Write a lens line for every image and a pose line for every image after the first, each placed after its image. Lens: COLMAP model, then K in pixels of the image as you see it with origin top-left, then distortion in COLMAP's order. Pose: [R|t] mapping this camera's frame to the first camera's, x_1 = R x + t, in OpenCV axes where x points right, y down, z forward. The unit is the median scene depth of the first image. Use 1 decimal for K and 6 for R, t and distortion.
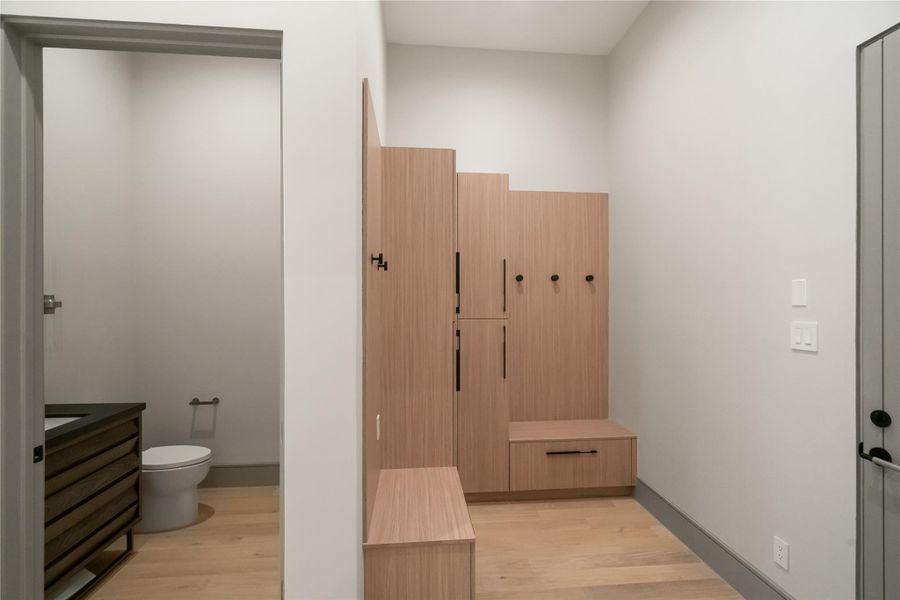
lens RADIAL K [[428.4, 0, 447.5], [0, 428.4, 301.6], [0, 0, 1]] dist [0.002389, 0.000667]
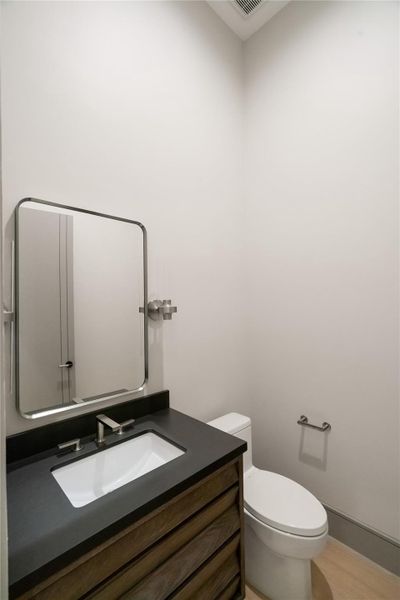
lens RADIAL K [[280.3, 0, 200.0], [0, 280.3, 300.0], [0, 0, 1]] dist [0.000667, -0.000148]
pose [[0.655267, -0.008660, -0.755348, -0.388199], [0.010953, 0.999938, -0.001963, -0.013015], [0.755318, -0.006987, 0.655321, 0.622885]]
